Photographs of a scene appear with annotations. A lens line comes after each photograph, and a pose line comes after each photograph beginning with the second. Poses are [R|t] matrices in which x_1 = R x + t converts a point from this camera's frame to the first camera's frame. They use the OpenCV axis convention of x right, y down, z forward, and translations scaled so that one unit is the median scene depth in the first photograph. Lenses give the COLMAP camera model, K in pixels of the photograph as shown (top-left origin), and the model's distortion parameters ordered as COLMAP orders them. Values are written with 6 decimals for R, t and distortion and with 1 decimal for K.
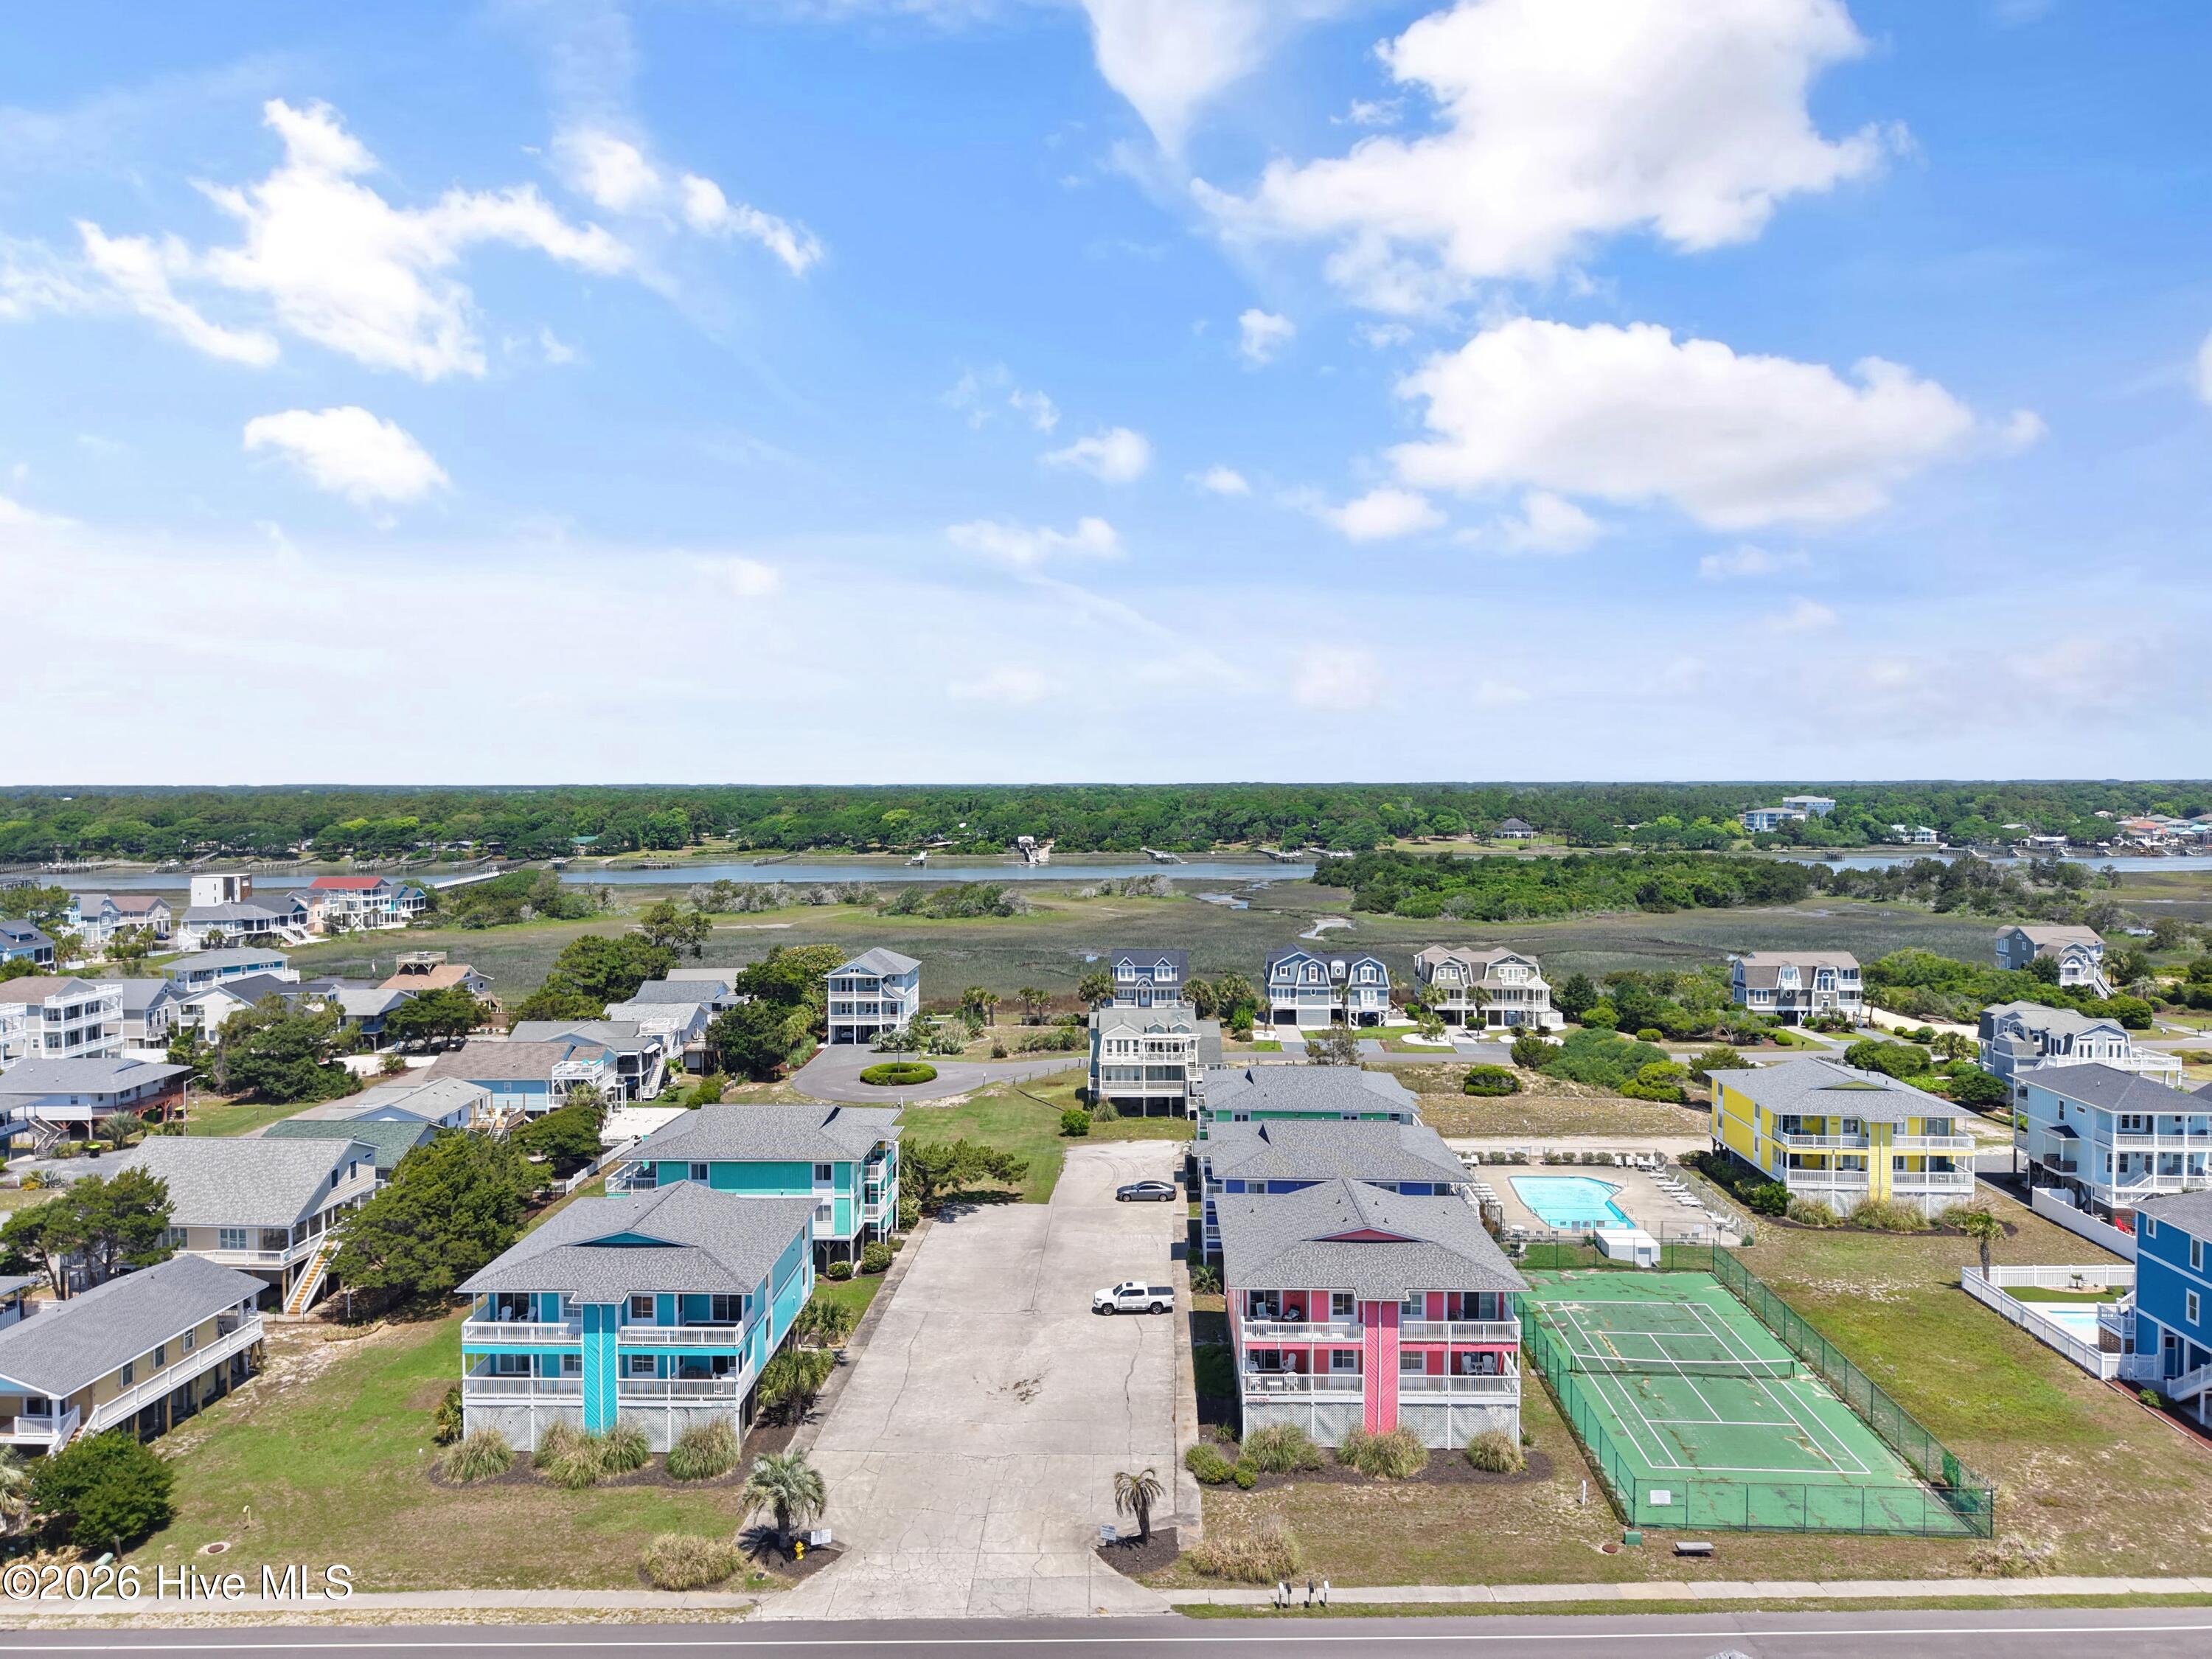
lens RADIAL K [[1496.0, 0, 1106.0], [0, 1496.0, 829.5], [0, 0, 1]] dist [0.011124, -0.008943]
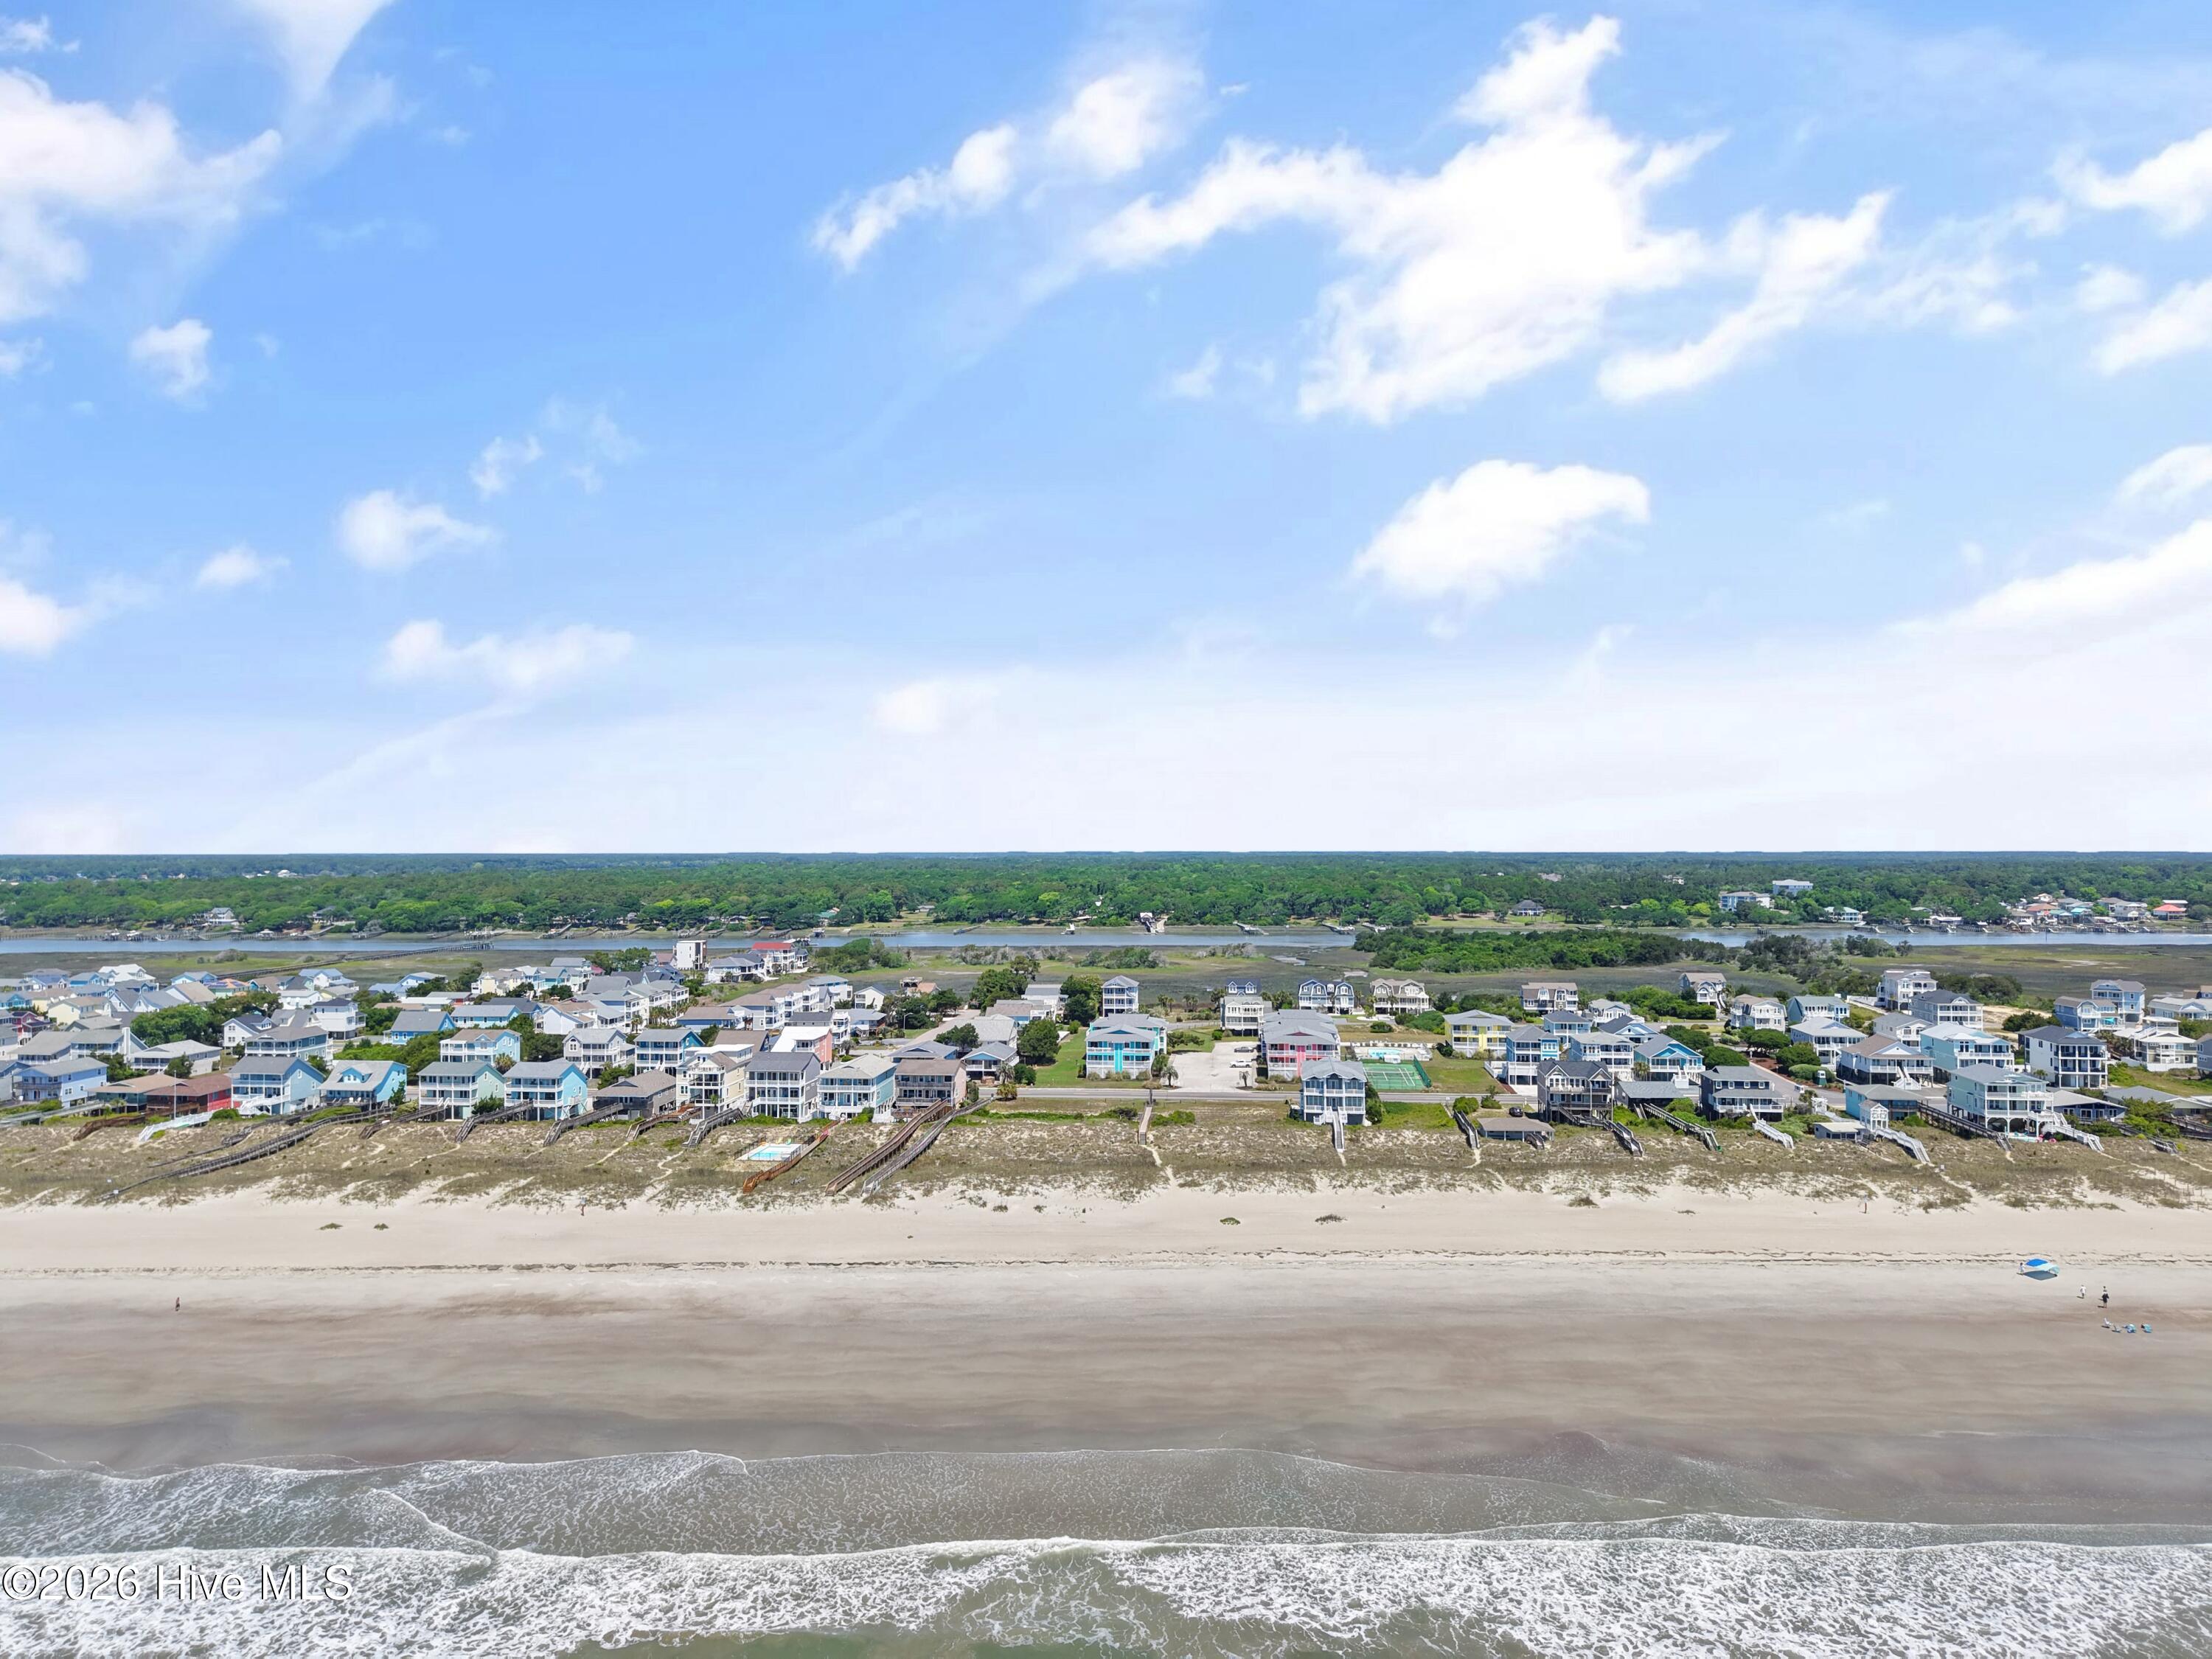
lens RADIAL K [[1542.5, 0, 1105.5], [0, 1542.5, 784.5], [0, 0, 1]] dist [0.005492, -0.004457]
pose [[0.998447, 0.000536, -0.055702, -0.047382], [-0.004490, 0.997473, -0.070900, -0.041717], [0.055523, 0.071040, 0.995927, -1.293183]]
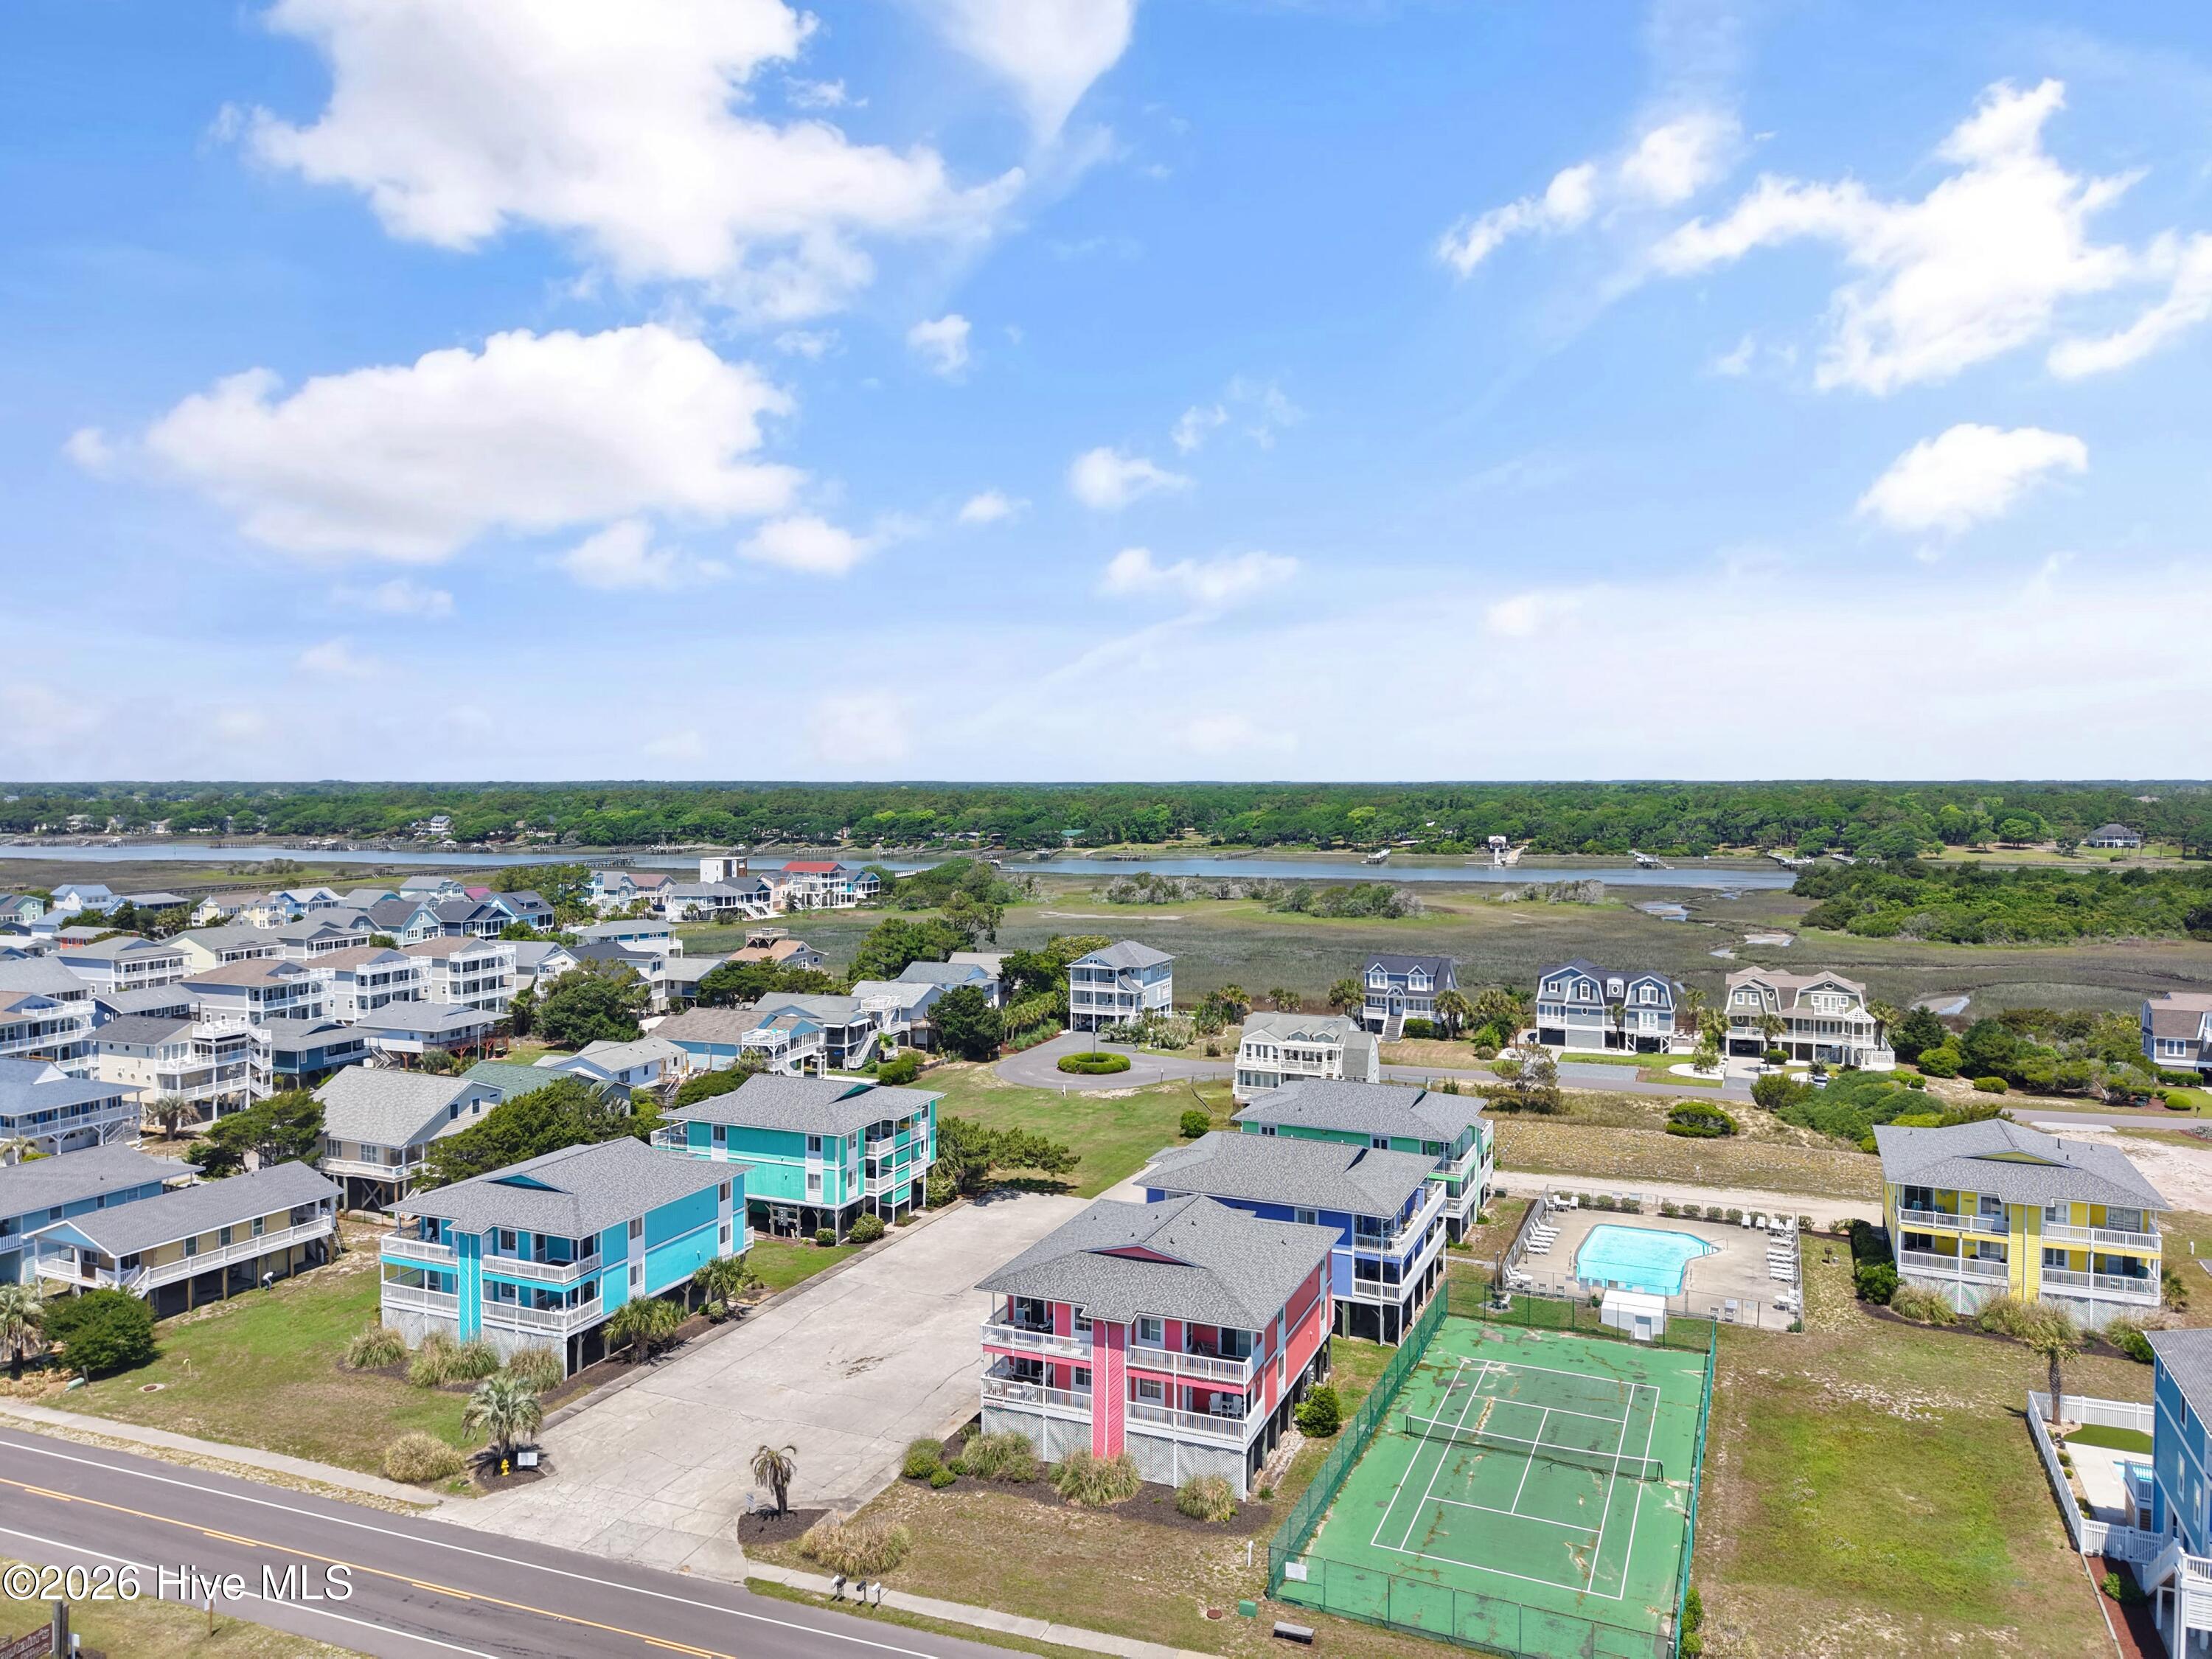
lens RADIAL K [[1496.0, 0, 1106.0], [0, 1496.0, 829.5], [0, 0, 1]] dist [0.011124, -0.008943]
pose [[0.931653, 0.014509, -0.363058, 0.198997], [-0.013748, 0.999895, 0.004679, -0.002246], [0.363088, 0.000632, 0.931755, 0.038406]]
